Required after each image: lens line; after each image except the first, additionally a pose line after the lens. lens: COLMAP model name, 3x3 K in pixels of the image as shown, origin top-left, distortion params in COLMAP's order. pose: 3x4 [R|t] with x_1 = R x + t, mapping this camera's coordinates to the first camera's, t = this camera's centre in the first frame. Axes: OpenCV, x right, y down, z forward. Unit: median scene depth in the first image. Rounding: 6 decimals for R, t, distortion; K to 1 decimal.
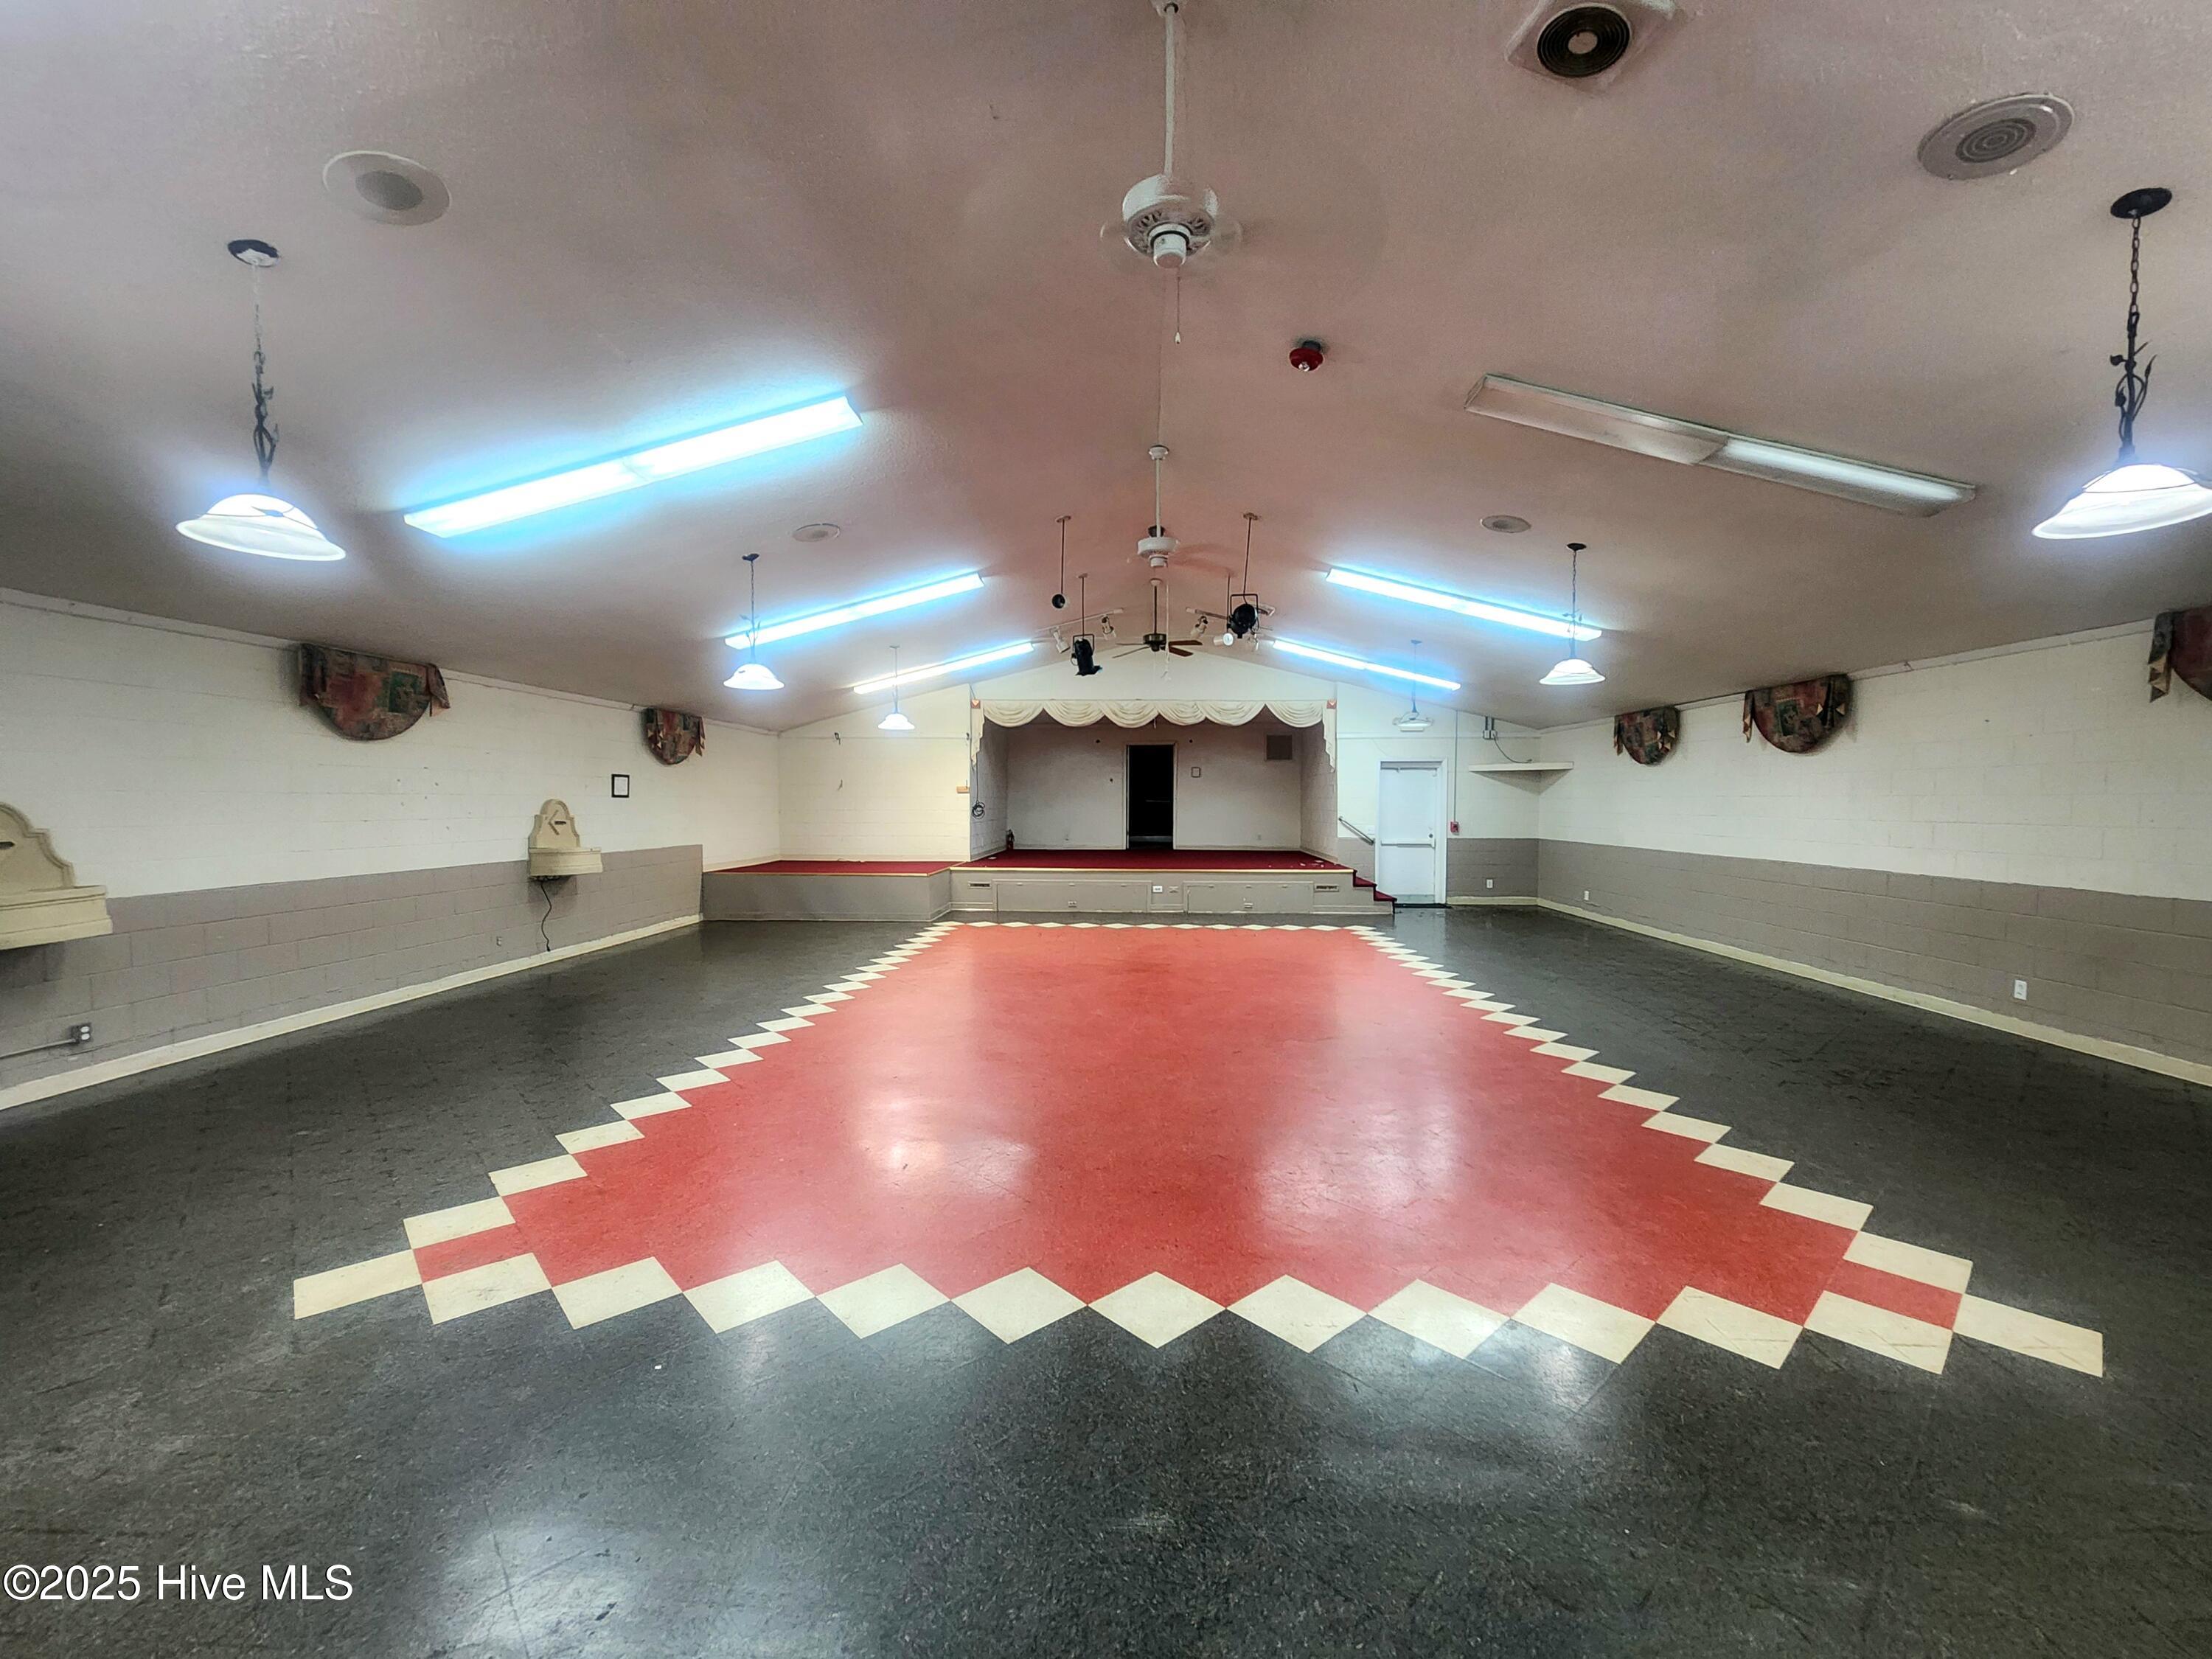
lens RADIAL K [[917.1, 0, 1130.3], [0, 917.1, 825.6], [0, 0, 1]] dist [0.004796, -0.000594]
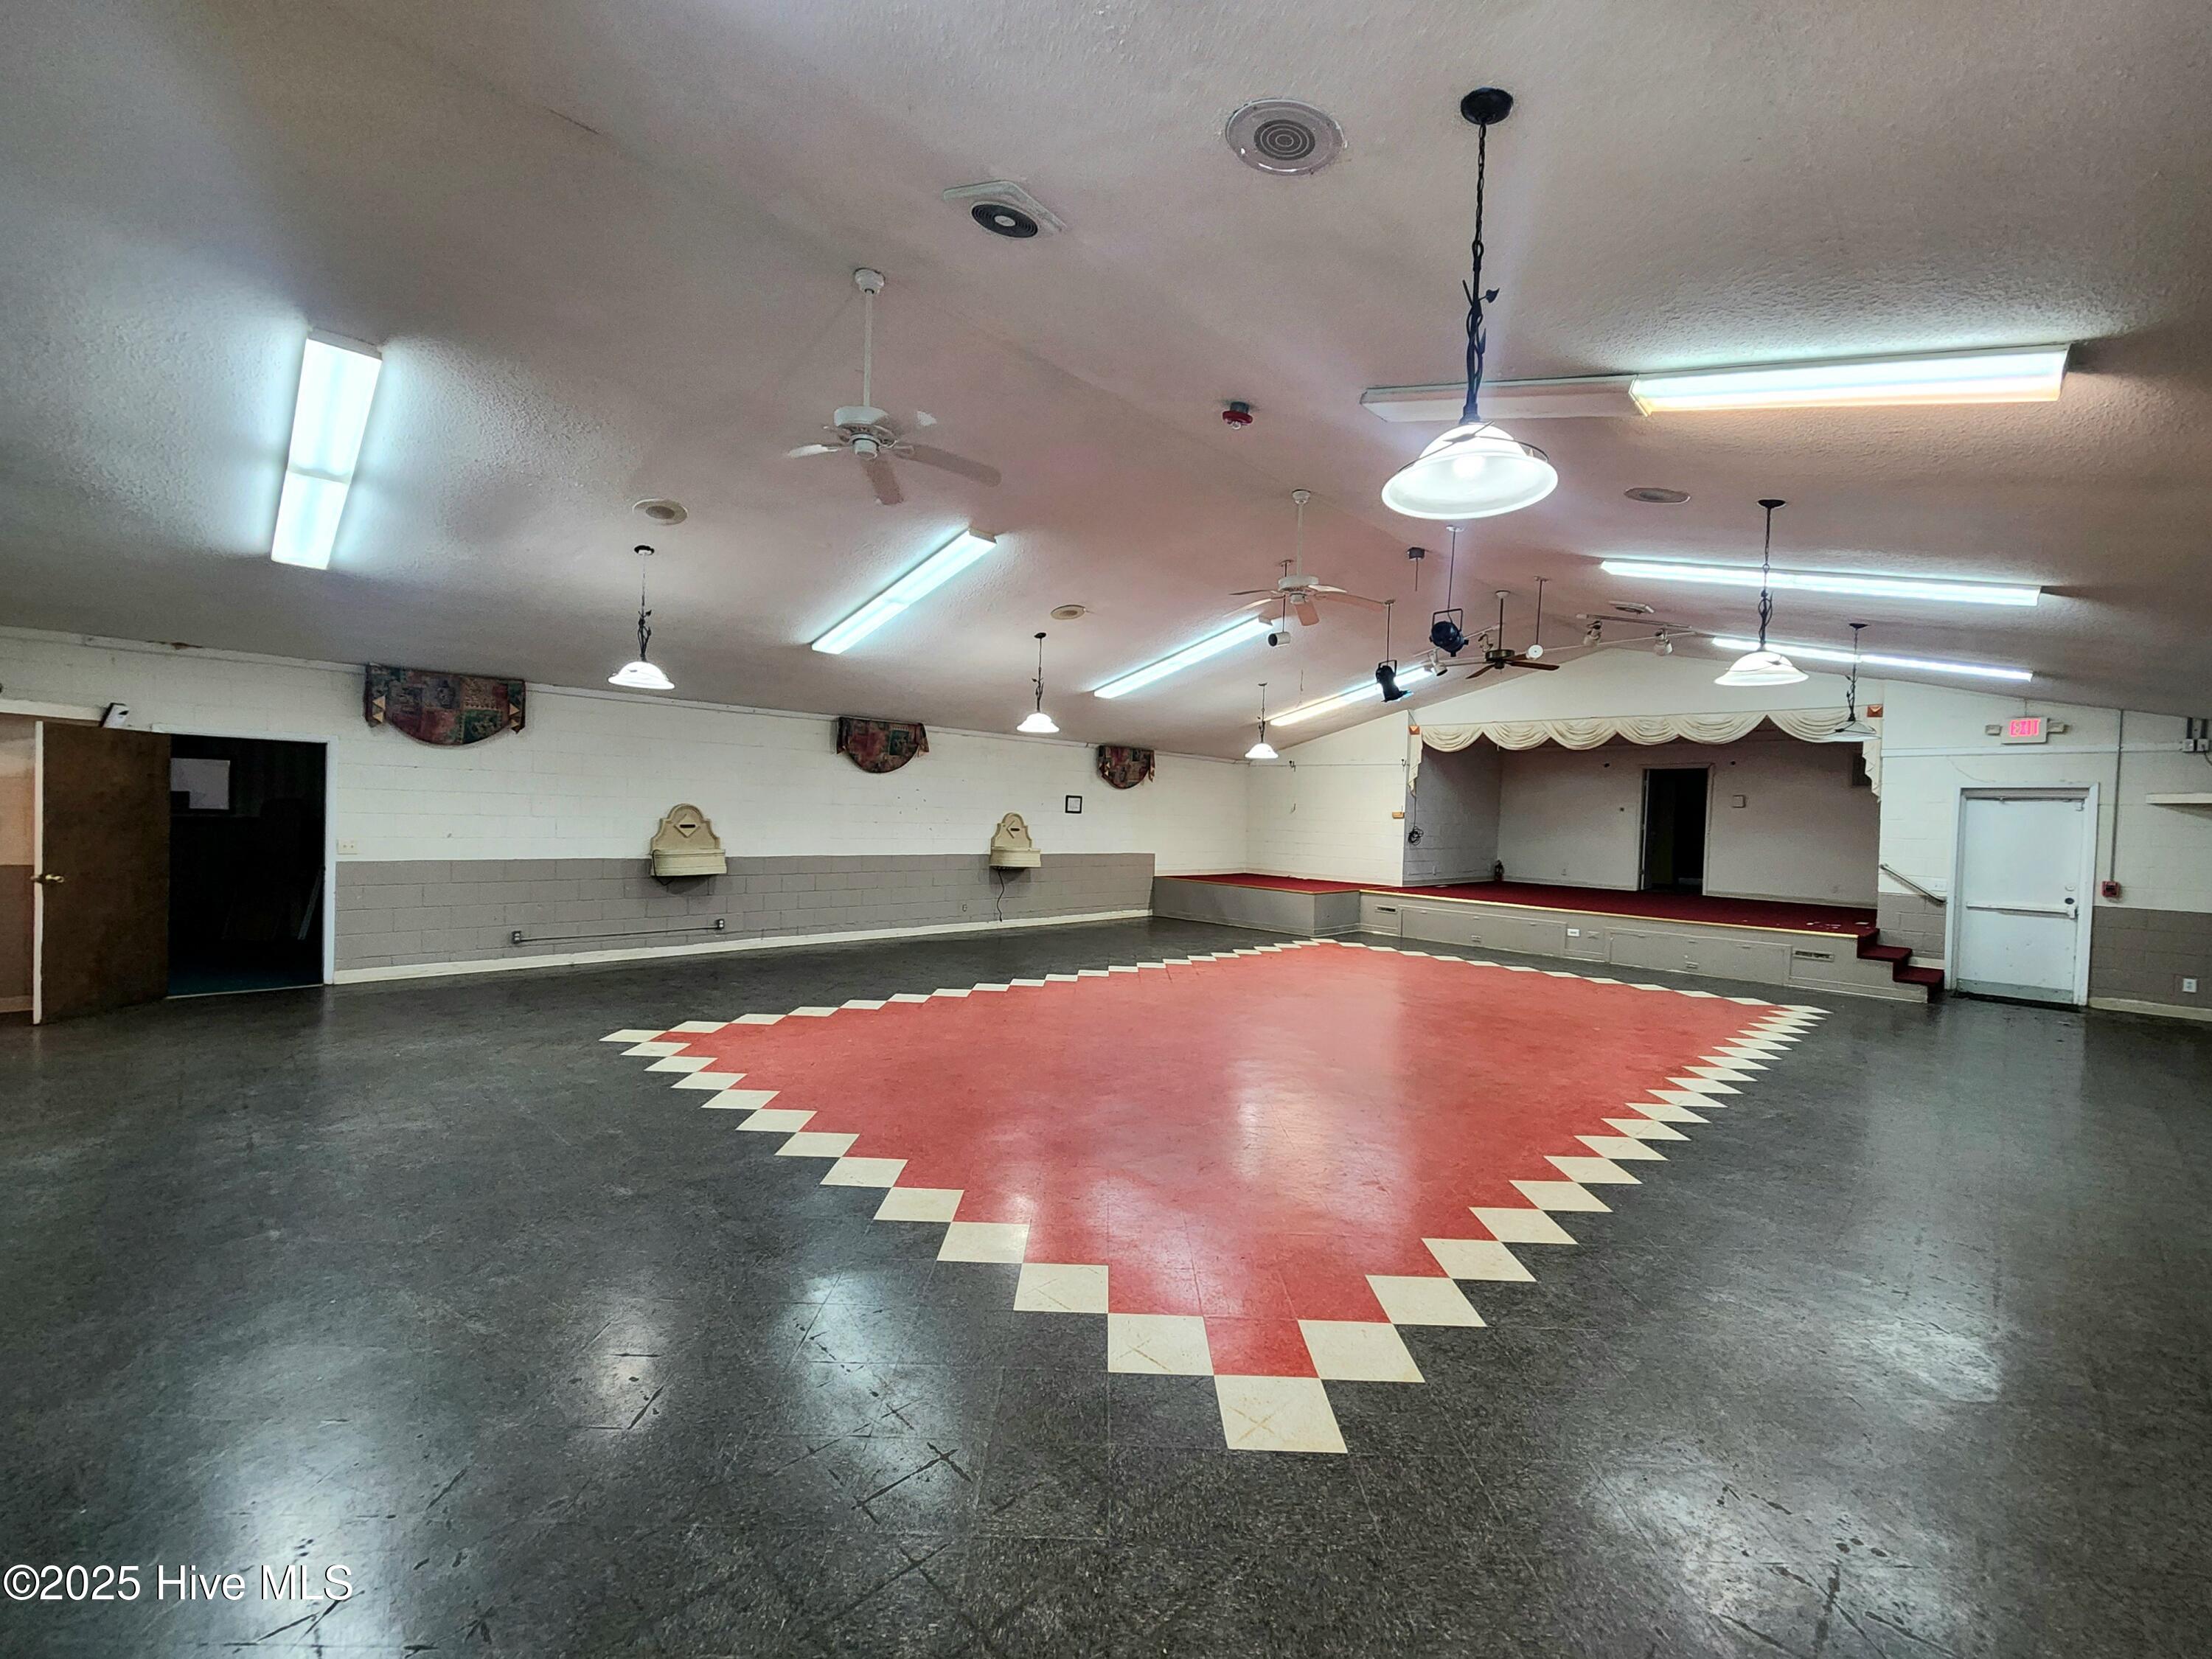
lens RADIAL K [[941.4, 0, 1119.1], [0, 941.4, 826.2], [0, 0, 1]] dist [0.009470, -0.000206]
pose [[0.733017, 0.030236, -0.679538, 0.303160], [-0.050050, 0.998701, -0.009551, -0.001892], [0.678366, 0.041012, 0.733578, 0.034993]]
